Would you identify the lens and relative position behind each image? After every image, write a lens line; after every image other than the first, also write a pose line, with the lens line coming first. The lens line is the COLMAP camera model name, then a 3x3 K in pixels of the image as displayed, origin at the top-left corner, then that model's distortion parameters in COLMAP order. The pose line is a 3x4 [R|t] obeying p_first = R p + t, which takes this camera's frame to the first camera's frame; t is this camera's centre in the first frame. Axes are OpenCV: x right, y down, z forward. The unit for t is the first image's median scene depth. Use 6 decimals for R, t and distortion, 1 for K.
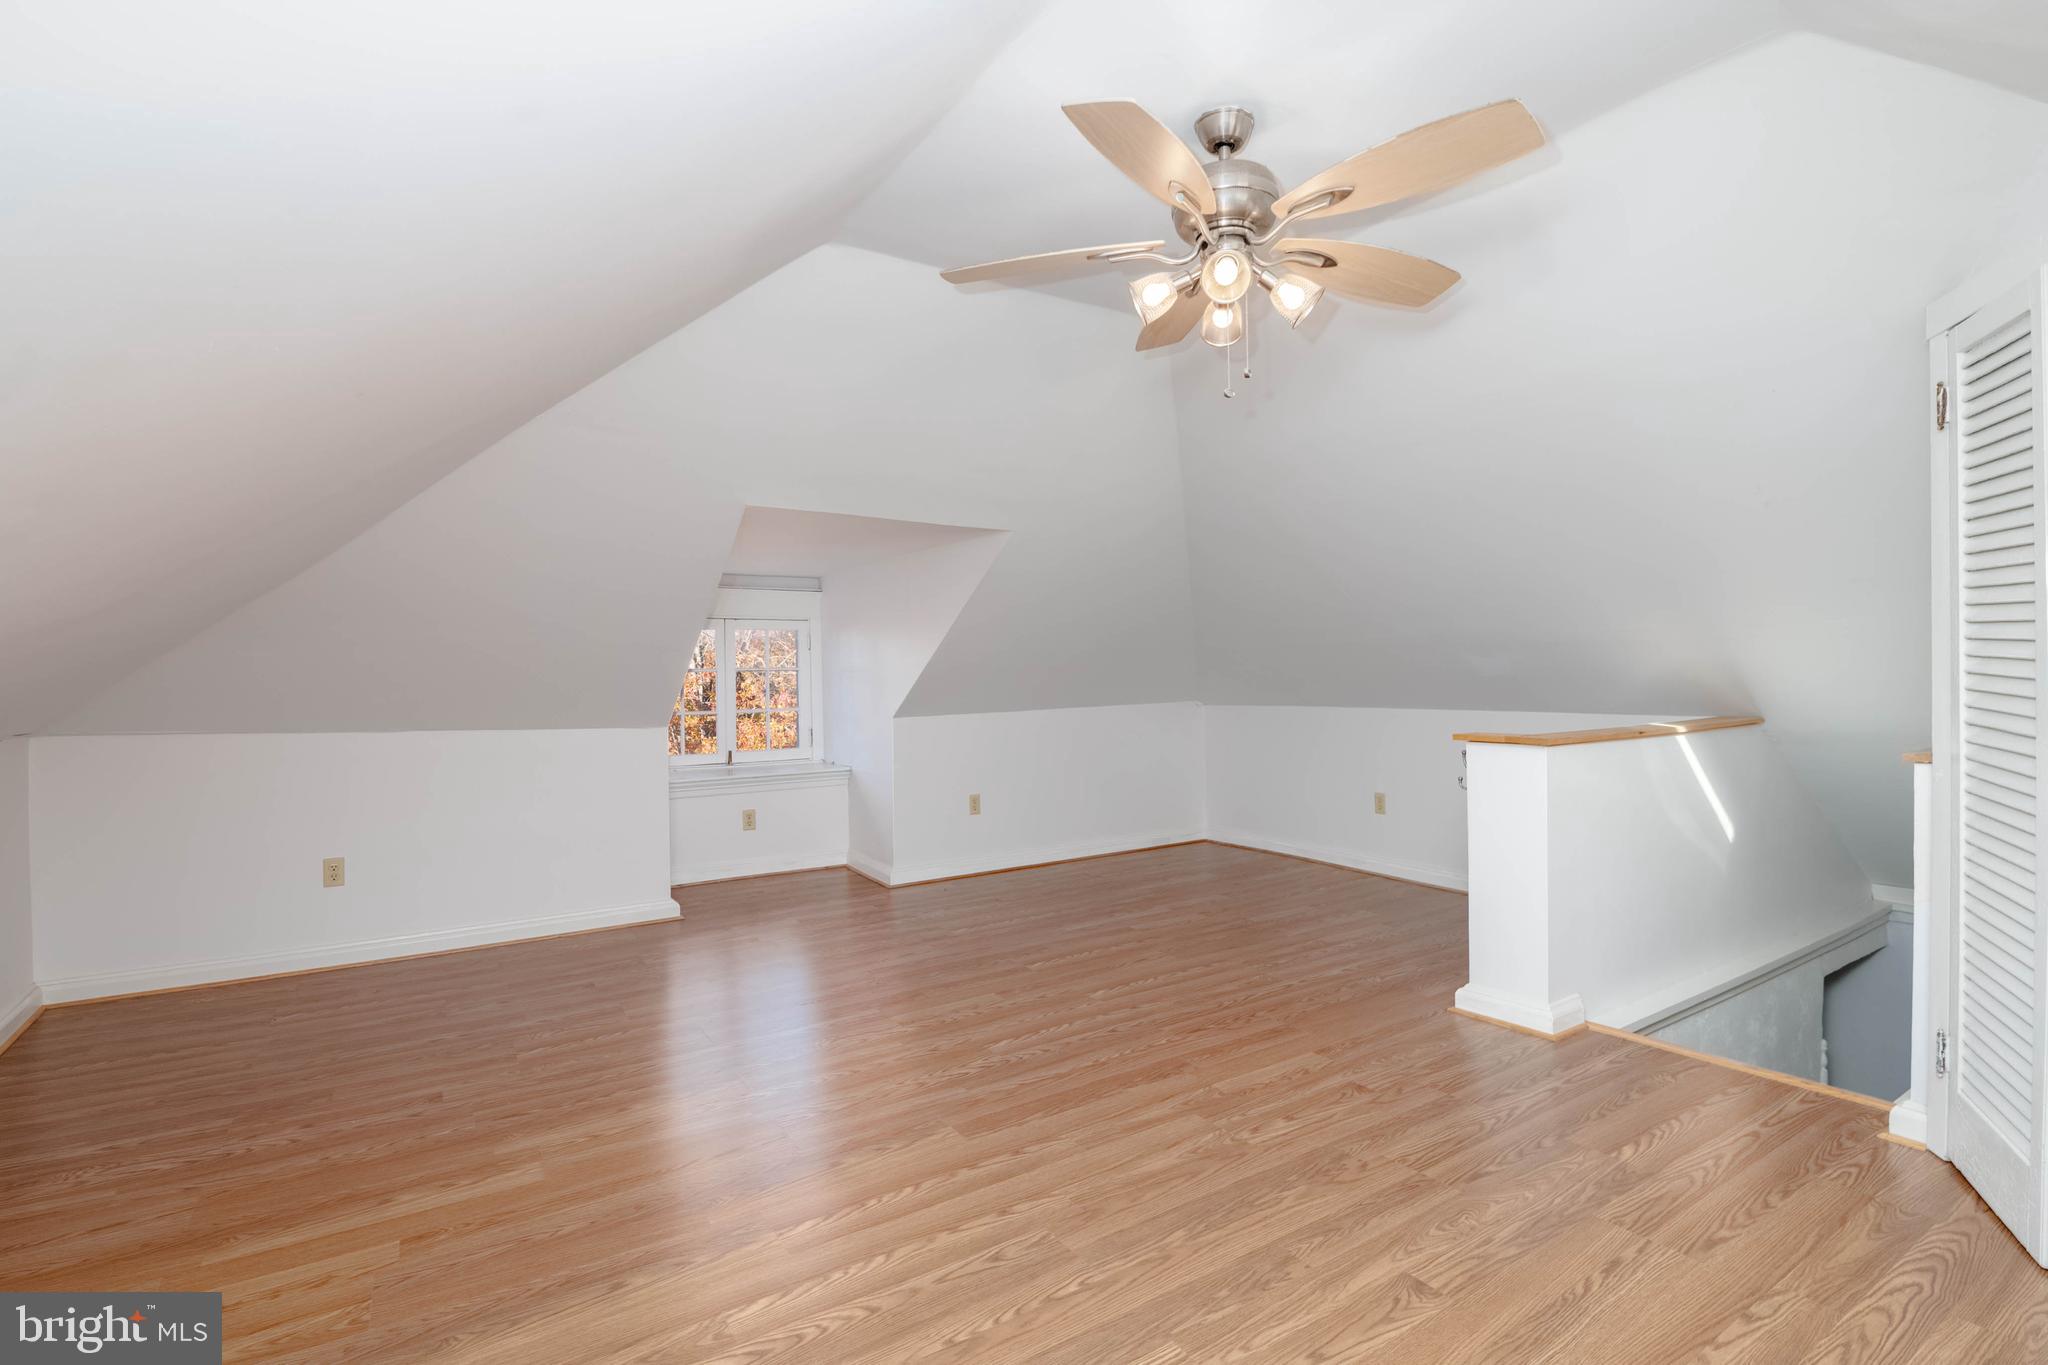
lens RADIAL K [[972.2, 0, 1030.9], [0, 972.2, 681.5], [0, 0, 1]] dist [0.008513, -0.009856]
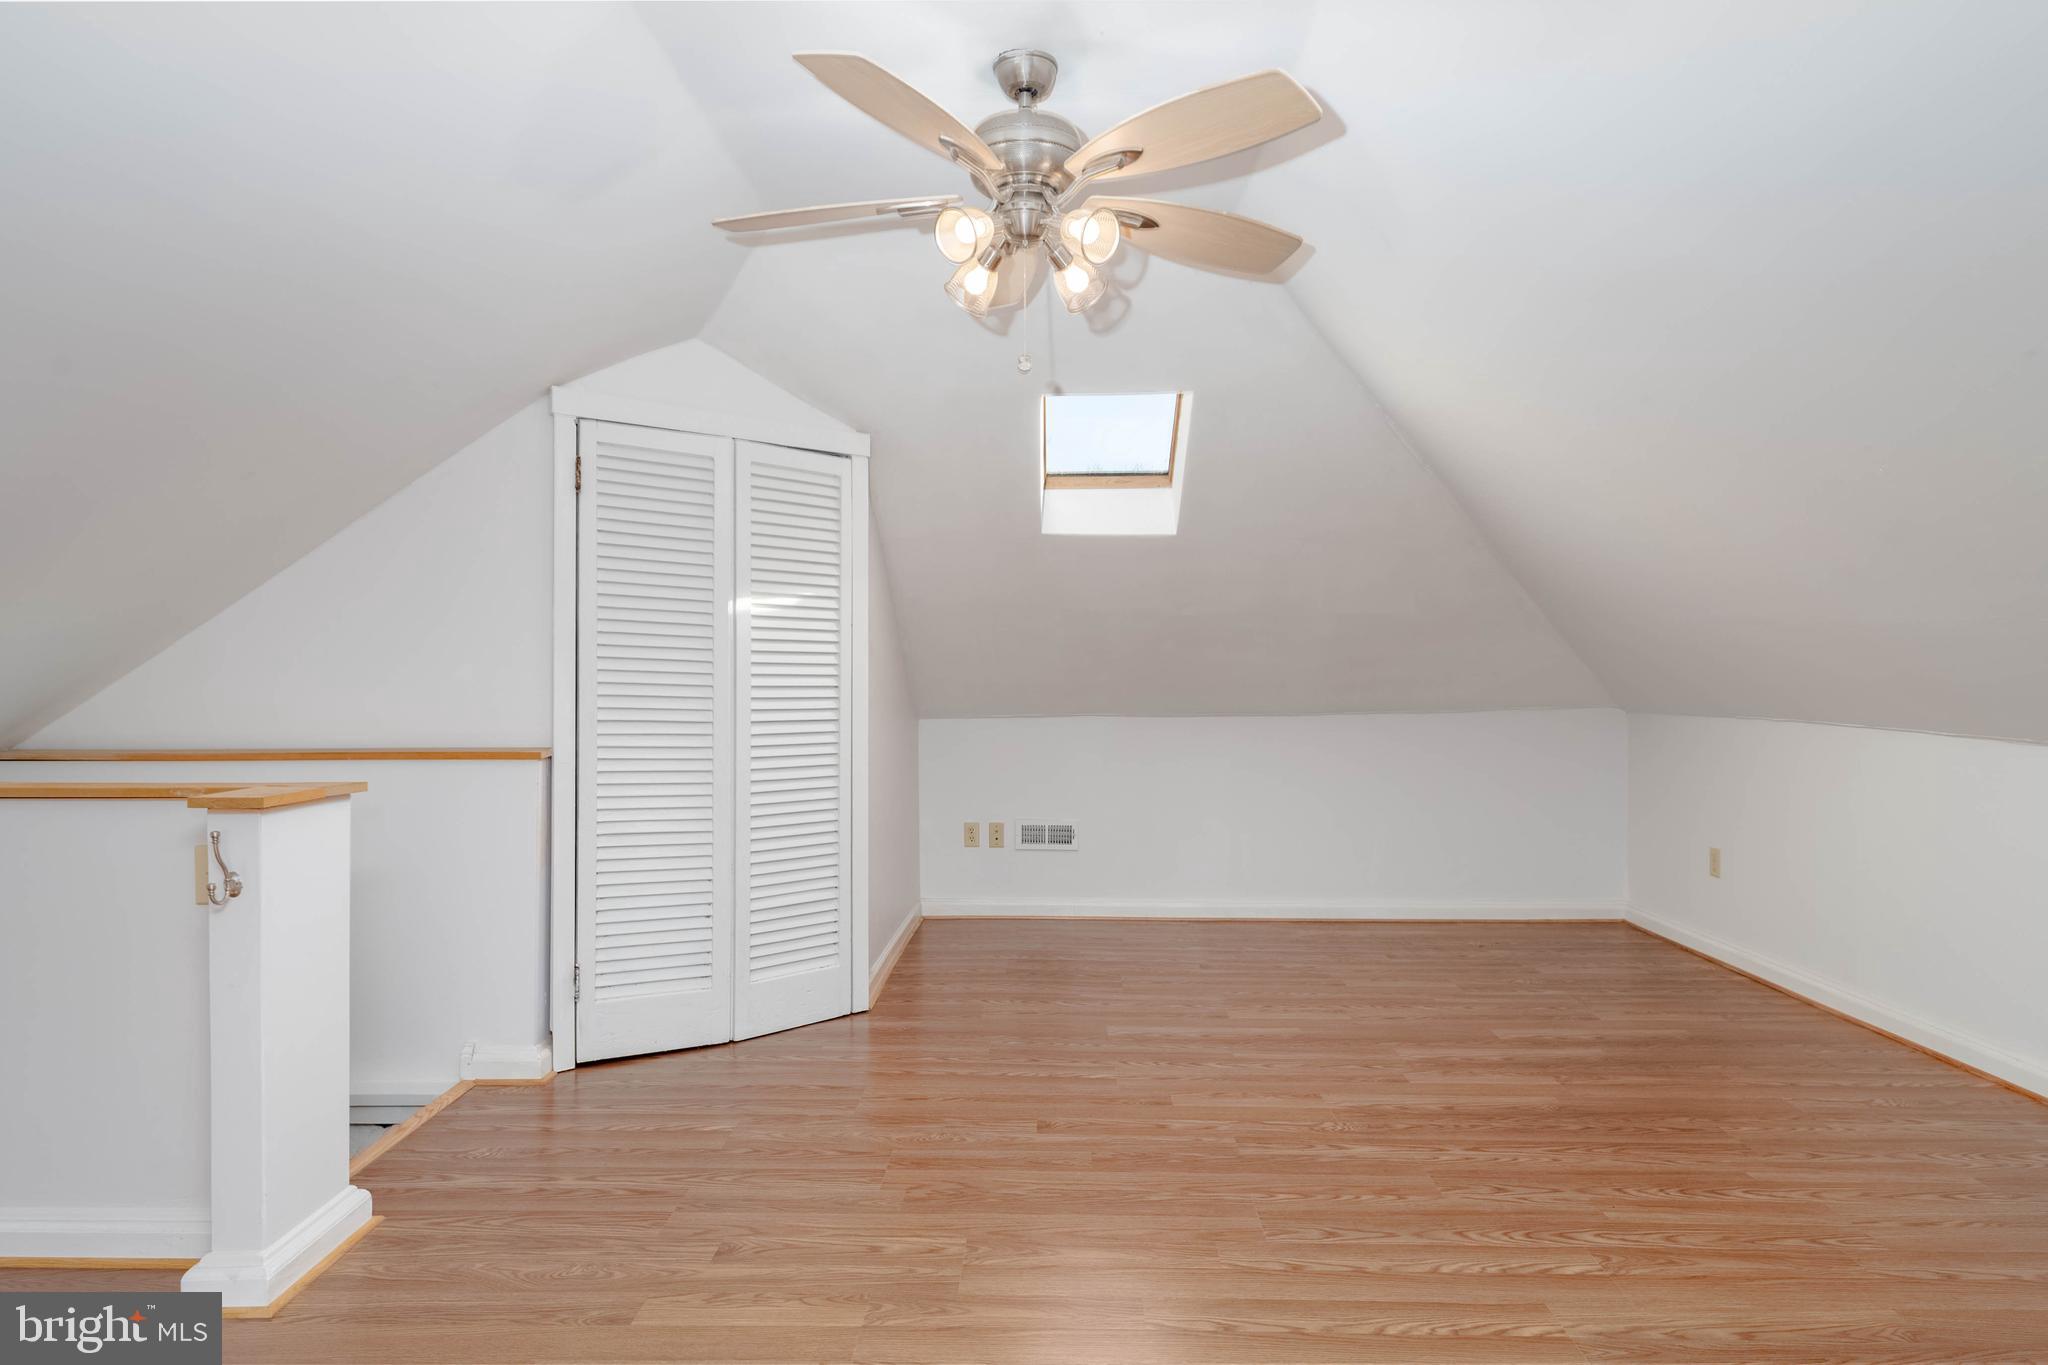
lens RADIAL K [[1138.1, 0, 1038.0], [0, 1138.1, 686.5], [0, 0, 1]] dist [0.005173, -0.001250]
pose [[-0.827674, 0.005749, 0.561179, -0.418141], [0.017724, 0.999717, 0.015898, -0.016040], [-0.560929, 0.023105, -0.827542, 1.958711]]
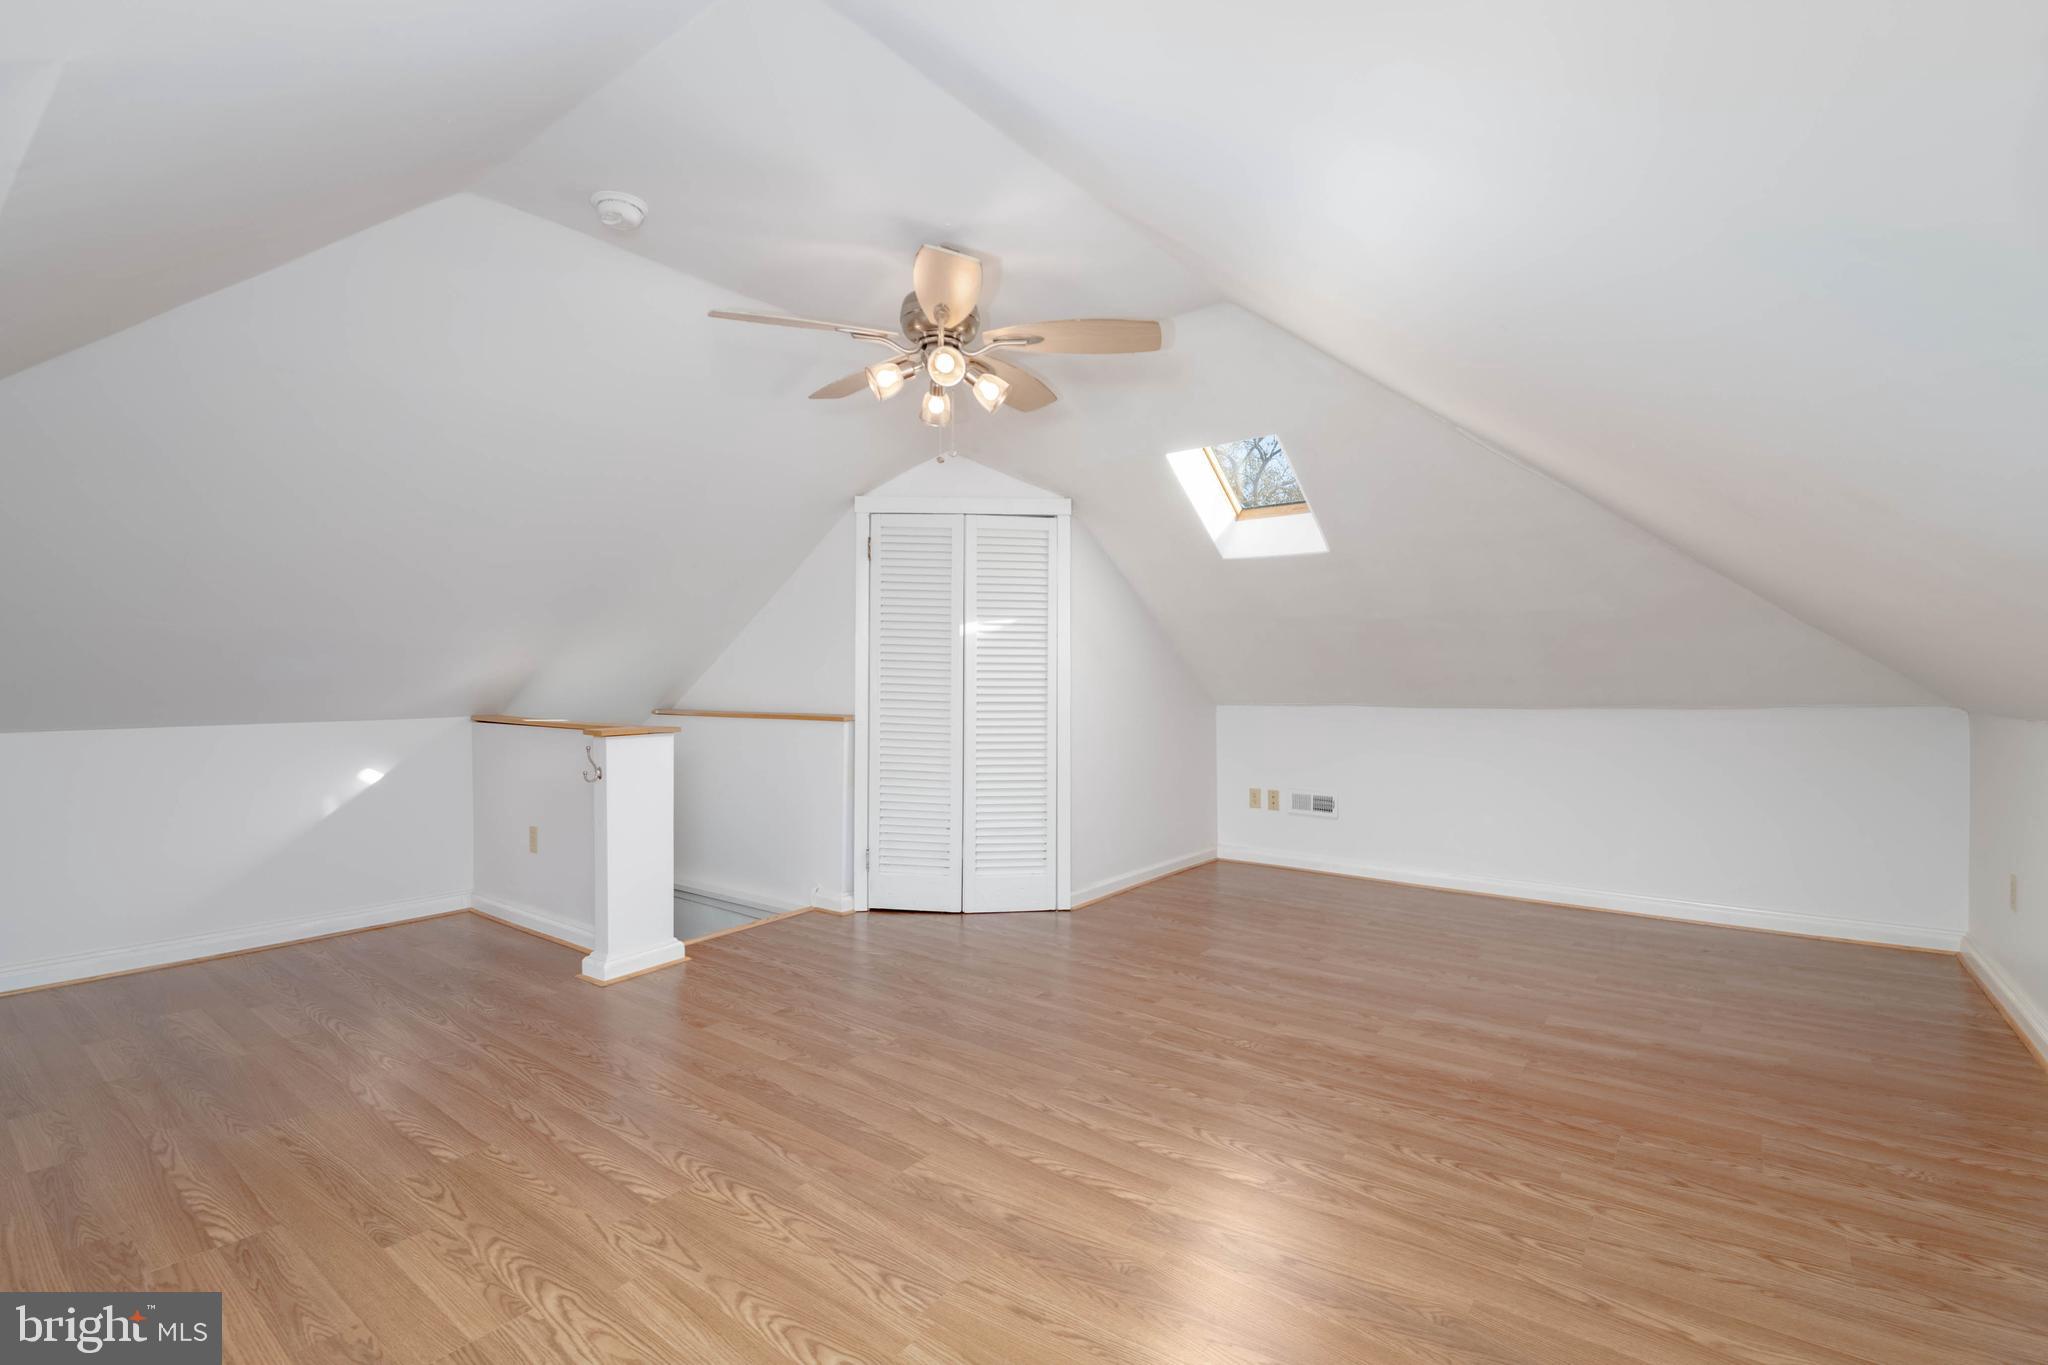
lens RADIAL K [[911.9, 0, 1052.4], [0, 911.9, 666.7], [0, 0, 1]] dist [0.001982, -0.009022]
pose [[-0.347005, 0.022210, 0.937600, -1.077521], [0.021056, 0.999652, -0.015887, 0.014234], [-0.937627, 0.014229, -0.347351, 1.349384]]
